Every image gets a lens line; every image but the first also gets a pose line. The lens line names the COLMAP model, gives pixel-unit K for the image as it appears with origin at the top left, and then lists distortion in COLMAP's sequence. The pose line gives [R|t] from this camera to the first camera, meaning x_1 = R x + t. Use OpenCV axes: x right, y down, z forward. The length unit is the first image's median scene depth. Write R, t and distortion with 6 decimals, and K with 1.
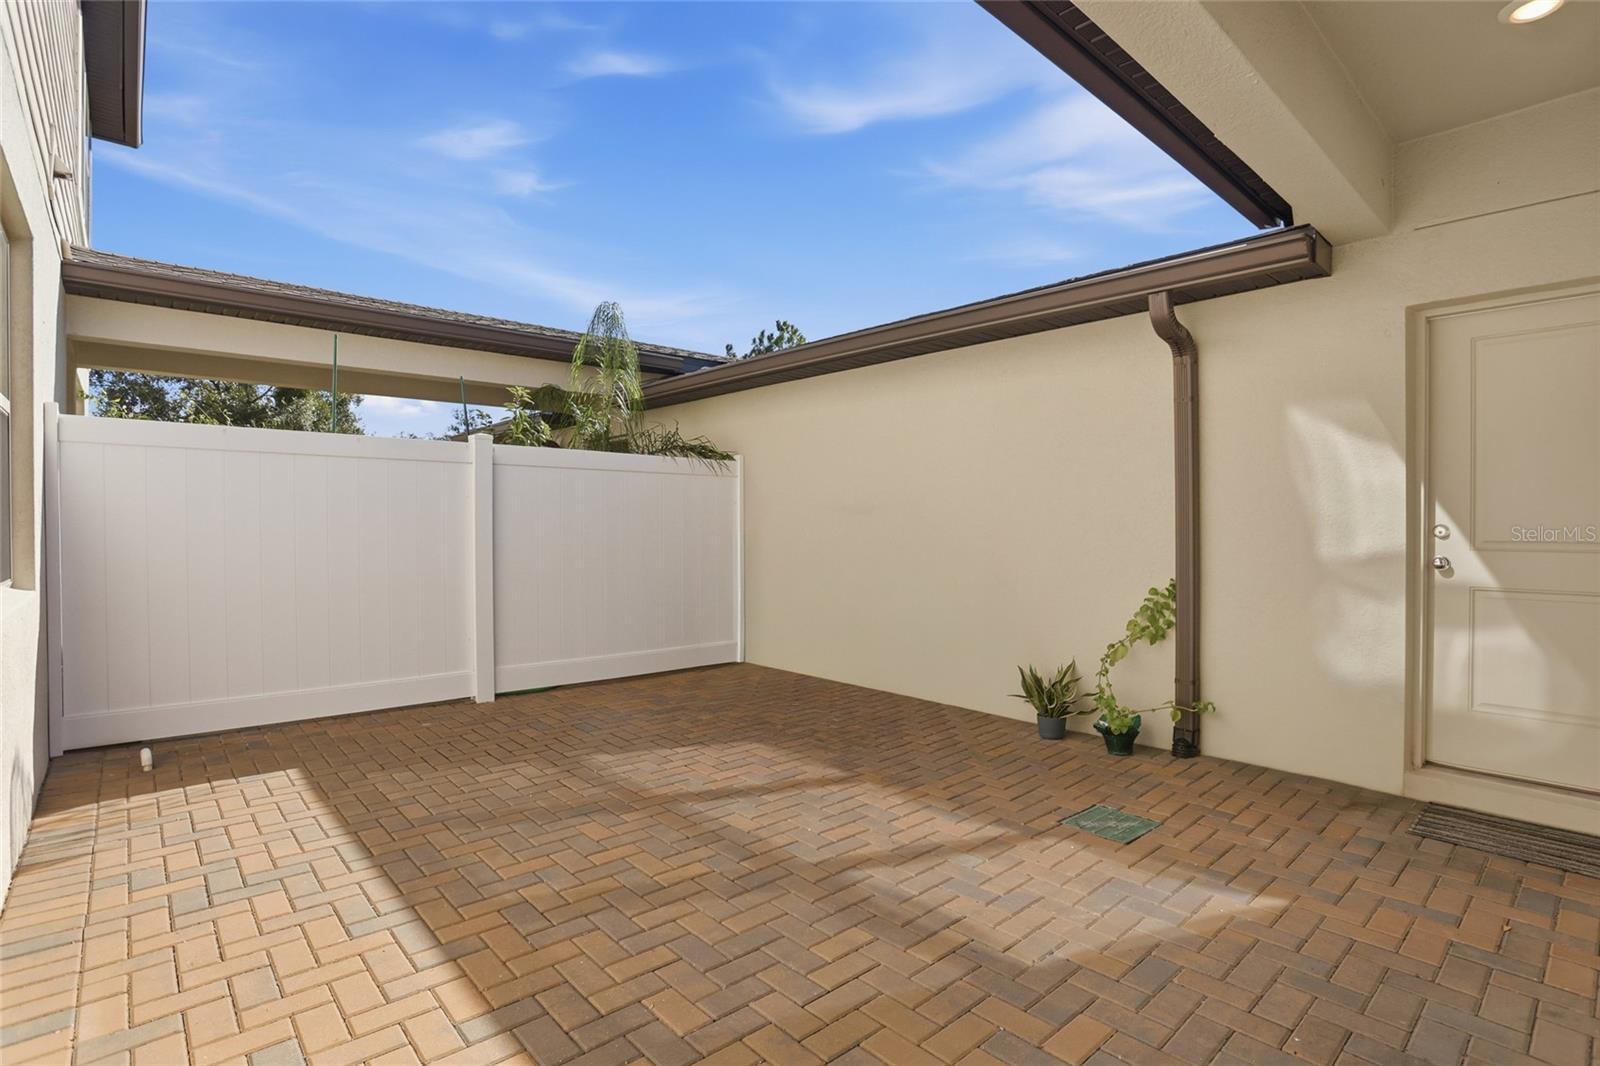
lens RADIAL K [[766.4, 0, 811.7], [0, 766.4, 541.9], [0, 0, 1]] dist [-0.024904, 0.000785]
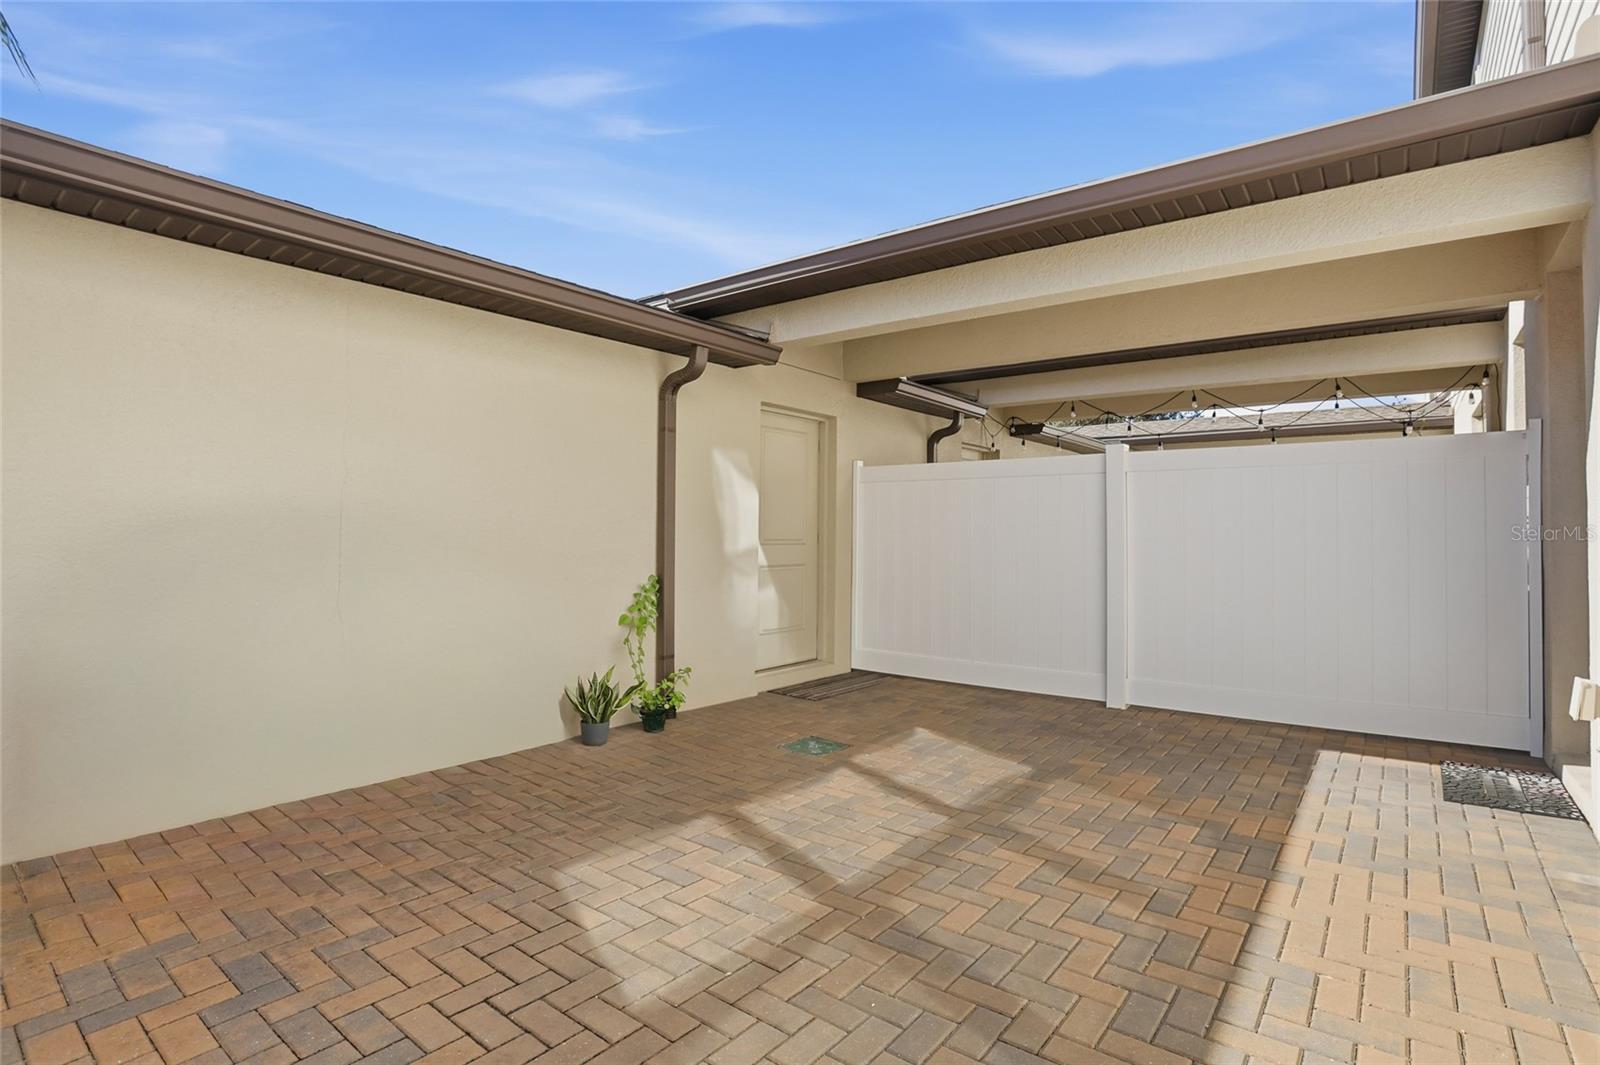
lens RADIAL K [[766.4, 0, 811.1], [0, 766.4, 523.6], [0, 0, 1]] dist [-0.024904, 0.000785]
pose [[-0.168321, 0.023409, 0.985454, -1.002304], [0.007145, 0.999721, -0.022528, -0.008538], [-0.985706, 0.003250, -0.168441, 1.240464]]
